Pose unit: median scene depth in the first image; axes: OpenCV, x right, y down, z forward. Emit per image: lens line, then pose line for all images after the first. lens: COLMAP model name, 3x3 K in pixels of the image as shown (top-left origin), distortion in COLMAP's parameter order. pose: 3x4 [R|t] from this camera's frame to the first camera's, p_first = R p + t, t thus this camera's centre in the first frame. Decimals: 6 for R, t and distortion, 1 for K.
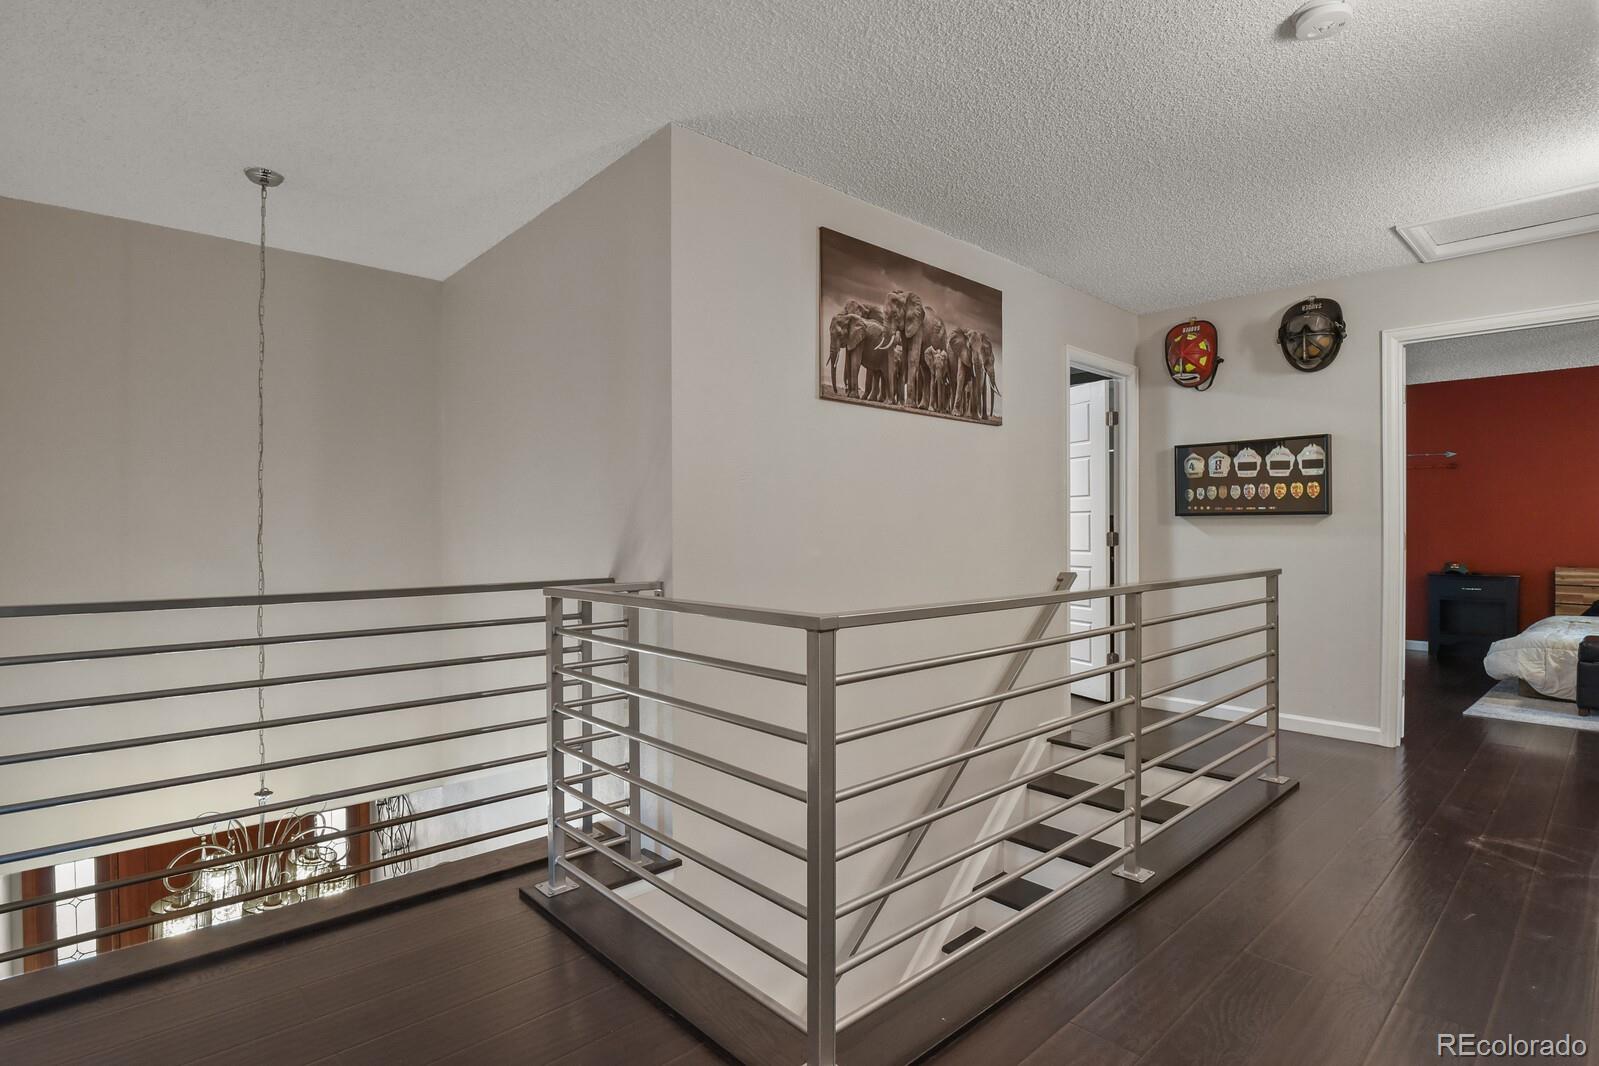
lens RADIAL K [[788.7, 0, 800.0], [0, 788.7, 529.1], [0, 0, 1]] dist [-0.021847, -0.003144]
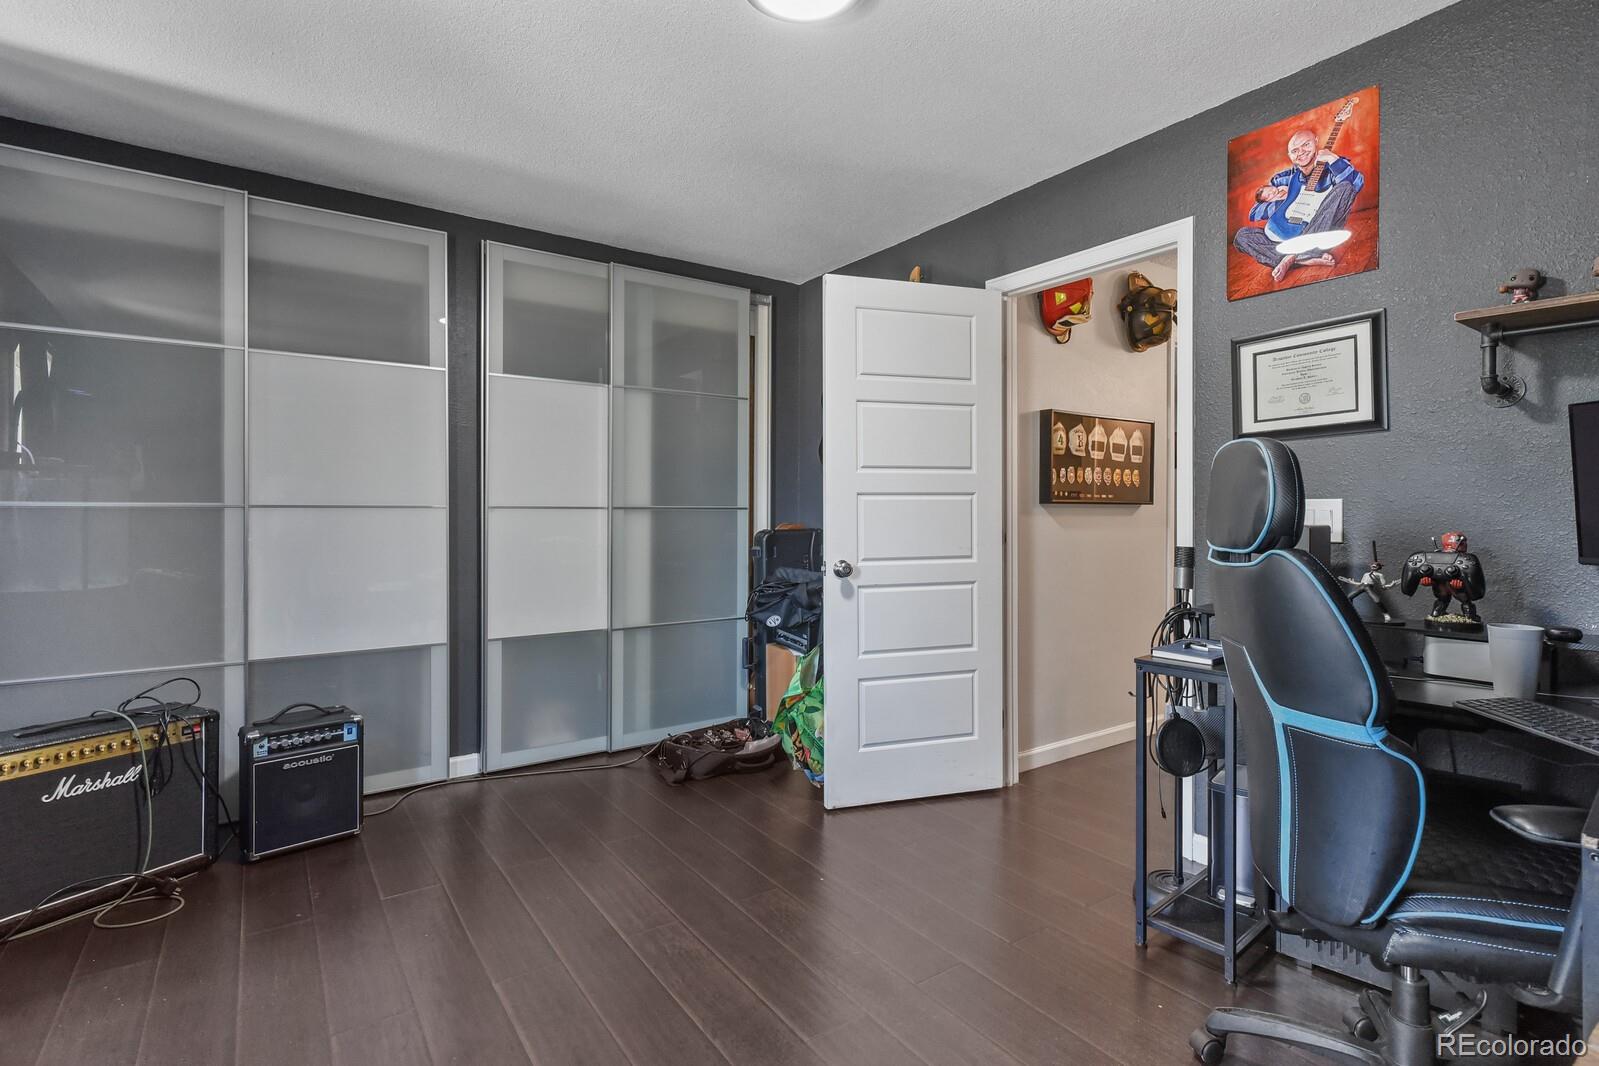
lens RADIAL K [[788.7, 0, 800.7], [0, 788.7, 521.9], [0, 0, 1]] dist [-0.021847, -0.003144]
pose [[0.142763, -0.004279, 0.989748, -0.314888], [0.007277, 0.999968, 0.003274, -0.003458], [-0.989730, 0.006735, 0.142789, 1.191113]]
